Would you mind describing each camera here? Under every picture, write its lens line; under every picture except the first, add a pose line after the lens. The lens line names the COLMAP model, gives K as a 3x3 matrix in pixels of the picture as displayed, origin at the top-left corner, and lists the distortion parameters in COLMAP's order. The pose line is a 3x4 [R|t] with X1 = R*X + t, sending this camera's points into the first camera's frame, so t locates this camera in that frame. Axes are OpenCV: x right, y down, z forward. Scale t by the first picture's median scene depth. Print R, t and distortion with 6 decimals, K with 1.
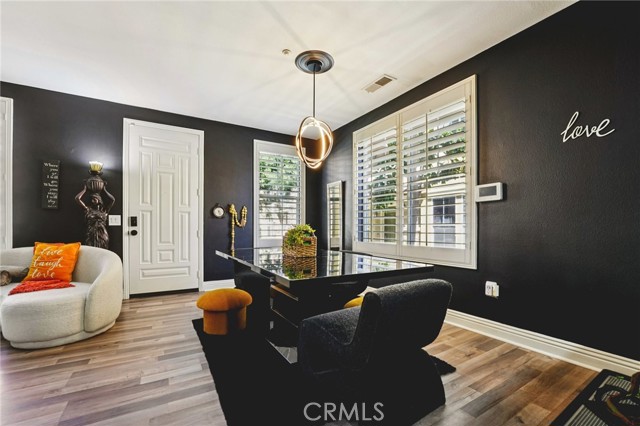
lens RADIAL K [[267.4, 0, 318.1], [0, 267.4, 231.0], [0, 0, 1]] dist [-0.024874, -0.000119]
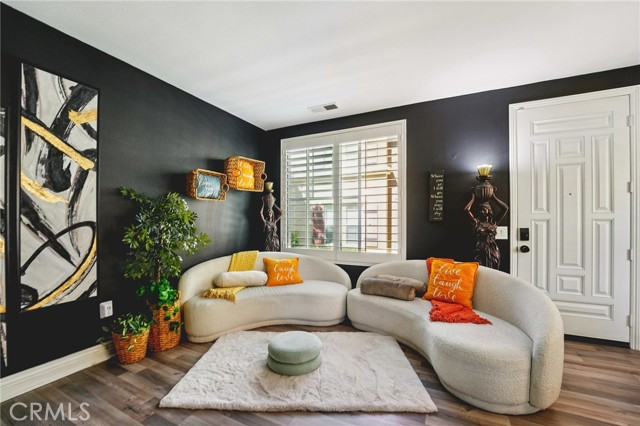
lens RADIAL K [[267.4, 0, 322.8], [0, 267.4, 221.3], [0, 0, 1]] dist [-0.024874, -0.000119]
pose [[0.552323, -0.009779, -0.833573, -0.428366], [-0.007229, 0.999837, -0.016520, -0.064006], [0.833599, 0.015150, 0.552163, 0.099743]]
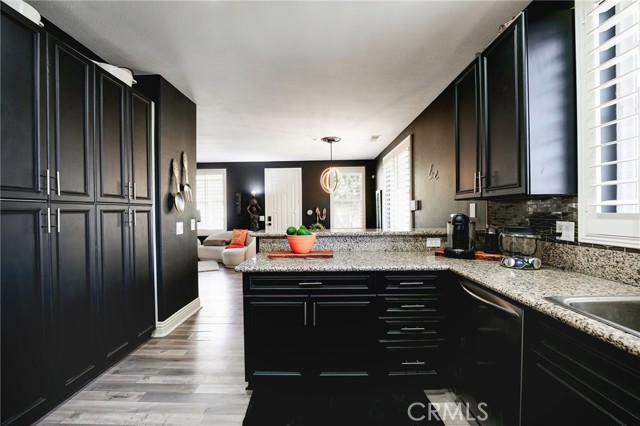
lens RADIAL K [[267.4, 0, 319.8], [0, 267.4, 214.2], [0, 0, 1]] dist [-0.024874, -0.000119]
pose [[0.848903, -0.009601, -0.528462, 0.795159], [0.010978, 0.999940, -0.000533, -0.072840], [0.528435, -0.005348, 0.848957, -0.598401]]
